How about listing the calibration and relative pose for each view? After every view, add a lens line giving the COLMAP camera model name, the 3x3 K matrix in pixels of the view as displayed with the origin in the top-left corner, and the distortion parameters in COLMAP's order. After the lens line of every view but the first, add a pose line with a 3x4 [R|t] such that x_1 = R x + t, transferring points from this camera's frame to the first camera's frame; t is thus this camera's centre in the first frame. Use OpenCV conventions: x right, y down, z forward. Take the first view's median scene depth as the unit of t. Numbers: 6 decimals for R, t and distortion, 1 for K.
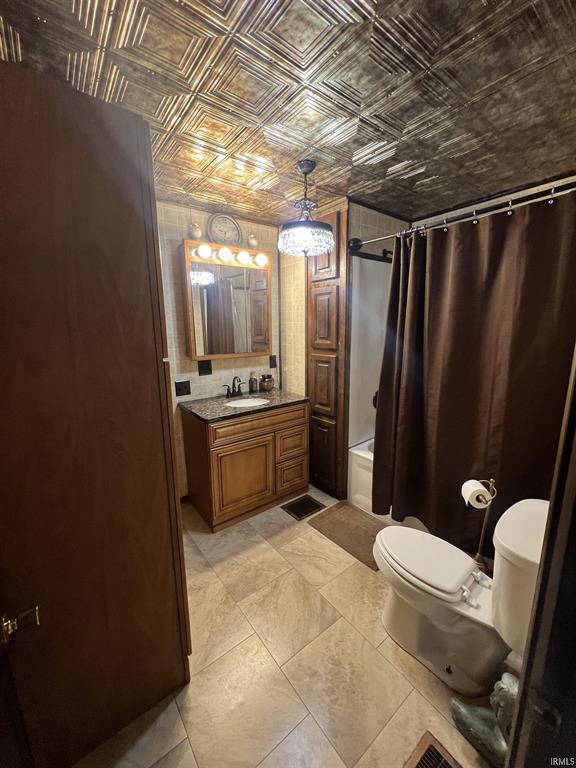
lens RADIAL K [[307.3, 0, 290.0], [0, 307.3, 382.2], [0, 0, 1]] dist [-0.000741, -0.000215]
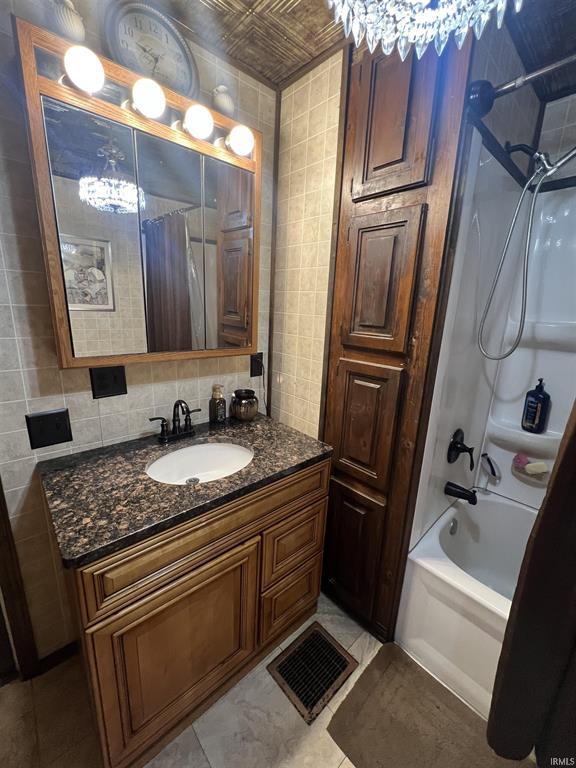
lens RADIAL K [[308.0, 0, 288.6], [0, 308.0, 380.2], [0, 0, 1]] dist [-0.002835, 0.000506]
pose [[0.995418, 0.031126, 0.090410, -0.053326], [-0.036544, 0.997594, 0.058909, -0.082117], [-0.088359, -0.061943, 0.994161, 0.516978]]
